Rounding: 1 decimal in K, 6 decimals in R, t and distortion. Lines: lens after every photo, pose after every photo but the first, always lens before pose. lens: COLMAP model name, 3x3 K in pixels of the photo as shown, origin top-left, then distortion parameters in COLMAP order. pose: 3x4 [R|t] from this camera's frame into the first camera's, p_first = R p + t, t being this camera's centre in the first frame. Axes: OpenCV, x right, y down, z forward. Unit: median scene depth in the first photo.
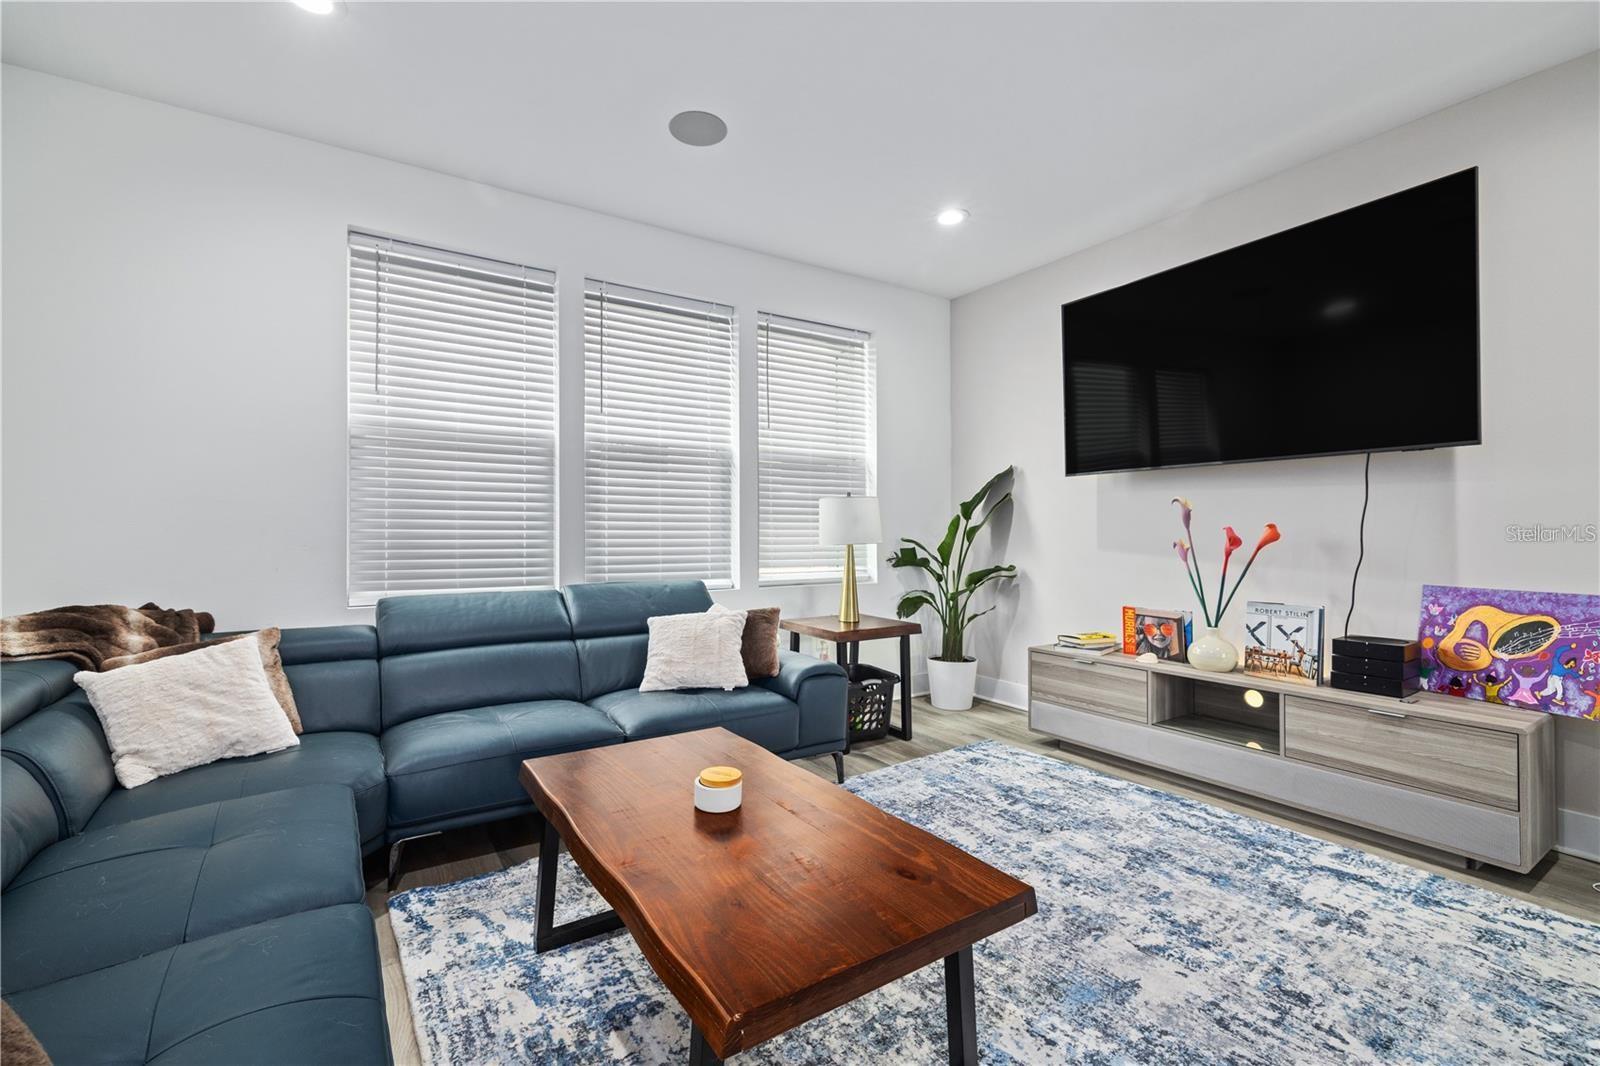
lens RADIAL K [[681.9, 0, 804.3], [0, 681.9, 523.8], [0, 0, 1]] dist [-0.001206, -0.000530]
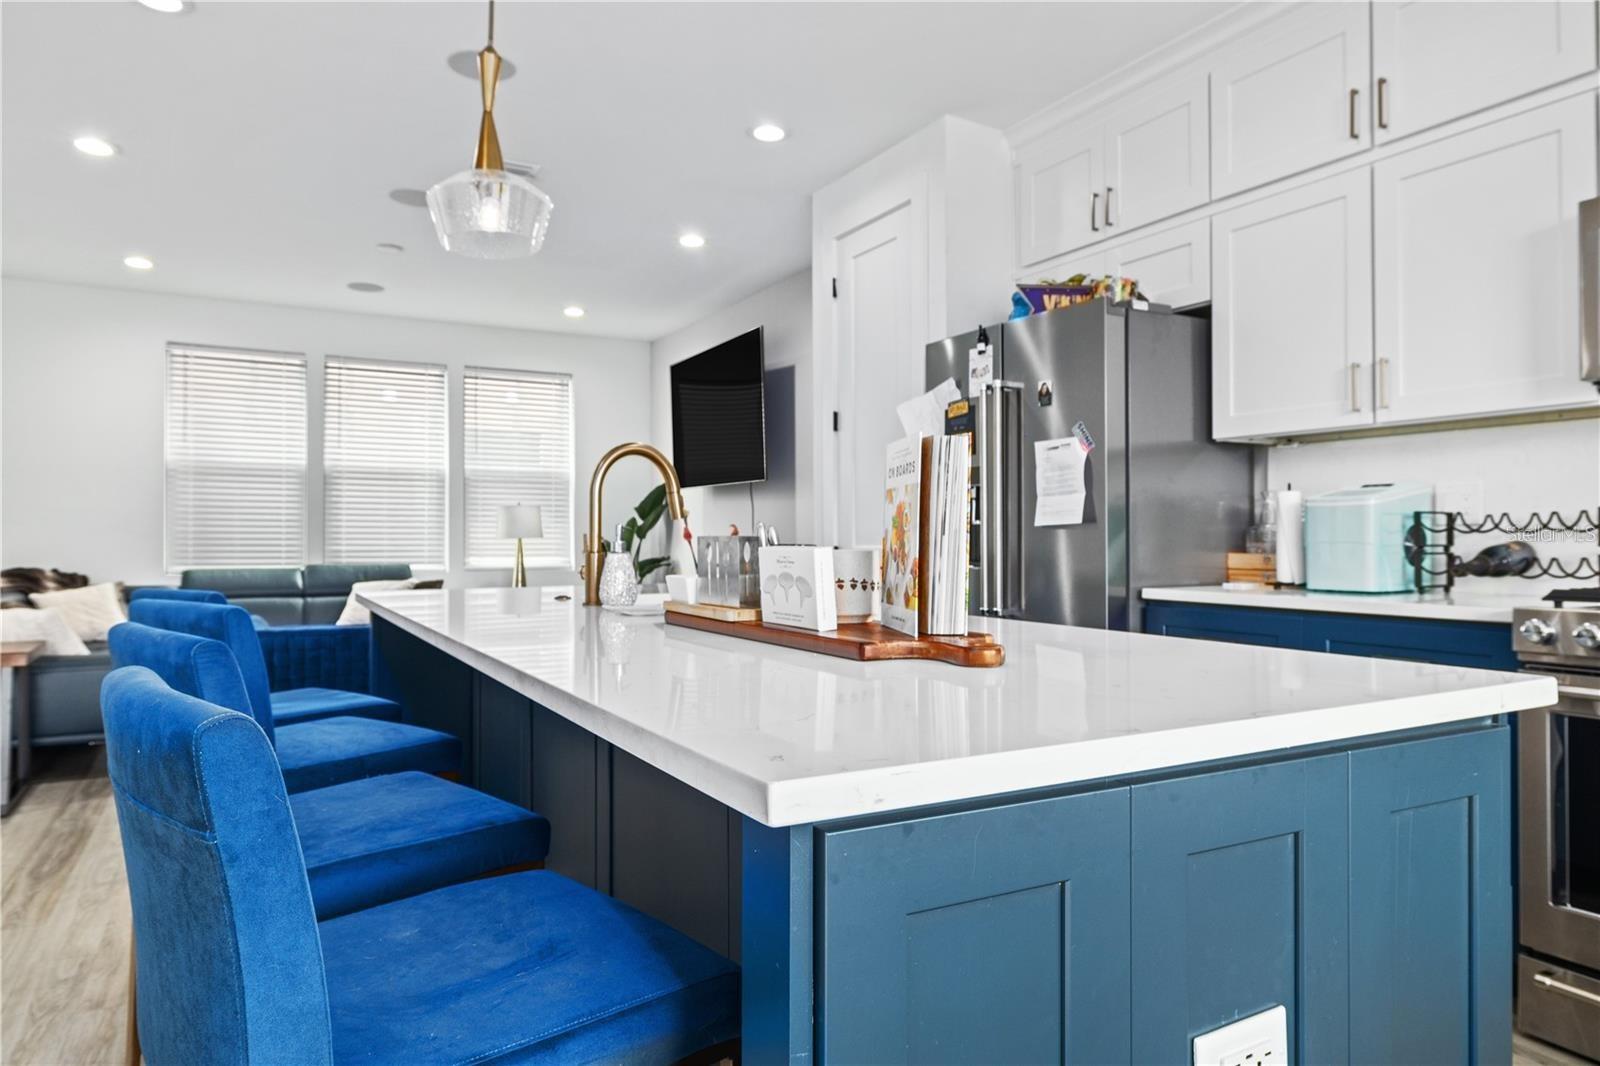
lens RADIAL K [[1025.5, 0, 796.4], [0, 1025.5, 540.4], [0, 0, 1]] dist [-0.002058, 0.001431]
pose [[0.994921, -0.010017, -0.100158, 1.028744], [0.010202, 0.999947, 0.001342, 0.050127], [0.100139, -0.002357, 0.994971, -1.226824]]
